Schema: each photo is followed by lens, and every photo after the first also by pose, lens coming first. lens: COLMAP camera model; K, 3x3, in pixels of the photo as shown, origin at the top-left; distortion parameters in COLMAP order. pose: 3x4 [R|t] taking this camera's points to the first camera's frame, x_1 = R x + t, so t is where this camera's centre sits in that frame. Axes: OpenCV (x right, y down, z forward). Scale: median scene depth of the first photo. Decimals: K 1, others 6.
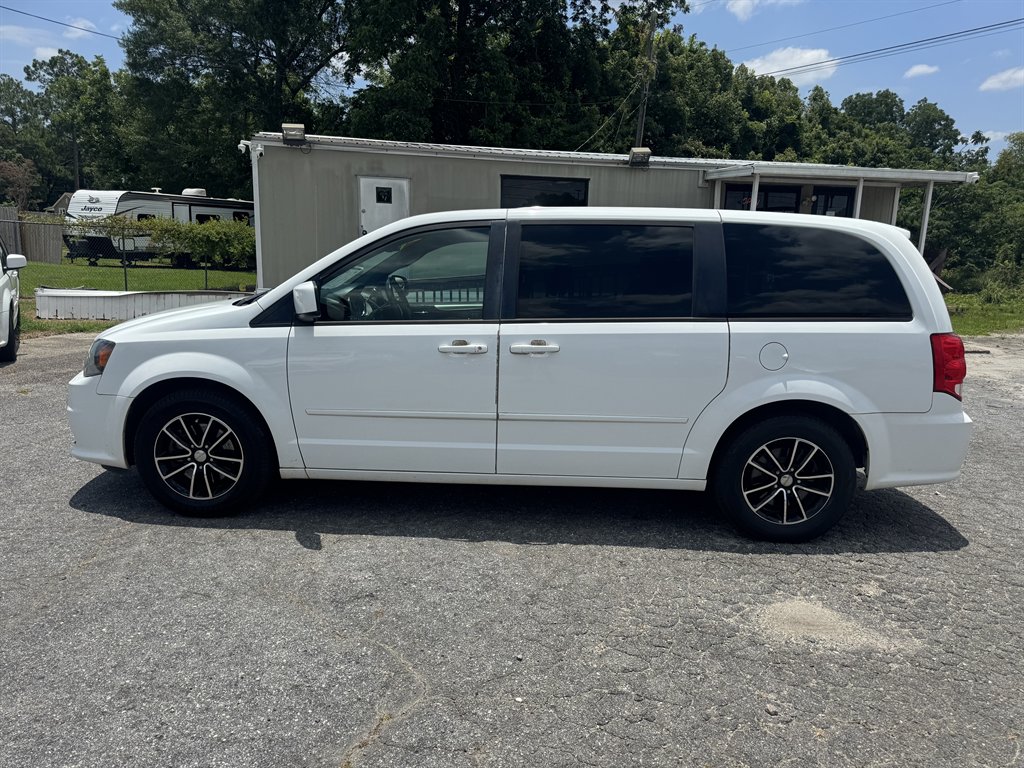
lens RADIAL K [[716.0, 0, 518.7], [0, 716.0, 388.5], [0, 0, 1]] dist [0.022222, -0.024580]
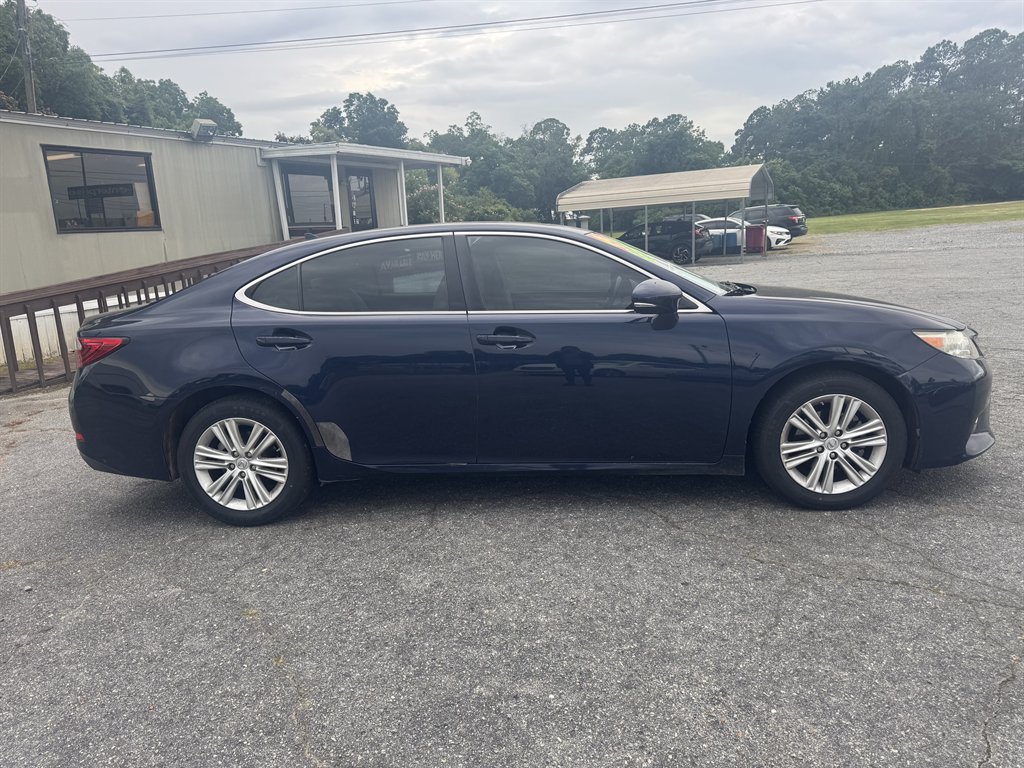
lens RADIAL K [[716.0, 0, 511.8], [0, 716.0, 381.9], [0, 0, 1]] dist [0.022222, -0.024580]
pose [[0.630852, -0.214328, 0.745714, -0.310326], [0.210388, 0.972337, 0.101480, -0.034171], [-0.746835, 0.092871, 0.658492, 0.171702]]
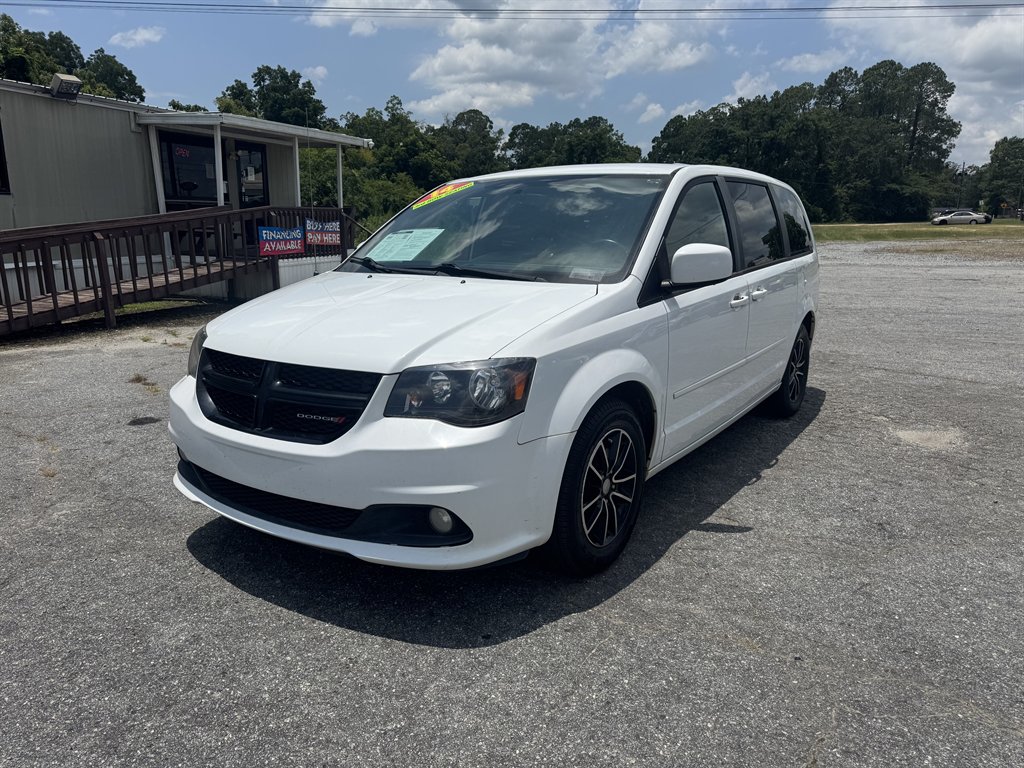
lens RADIAL K [[716.0, 0, 516.2], [0, 716.0, 382.4], [0, 0, 1]] dist [0.022222, -0.024580]
pose [[0.539901, -0.200804, 0.817426, -0.273143], [0.159060, 0.977970, 0.135185, -0.032300], [-0.826563, 0.057033, 0.559947, 0.165836]]
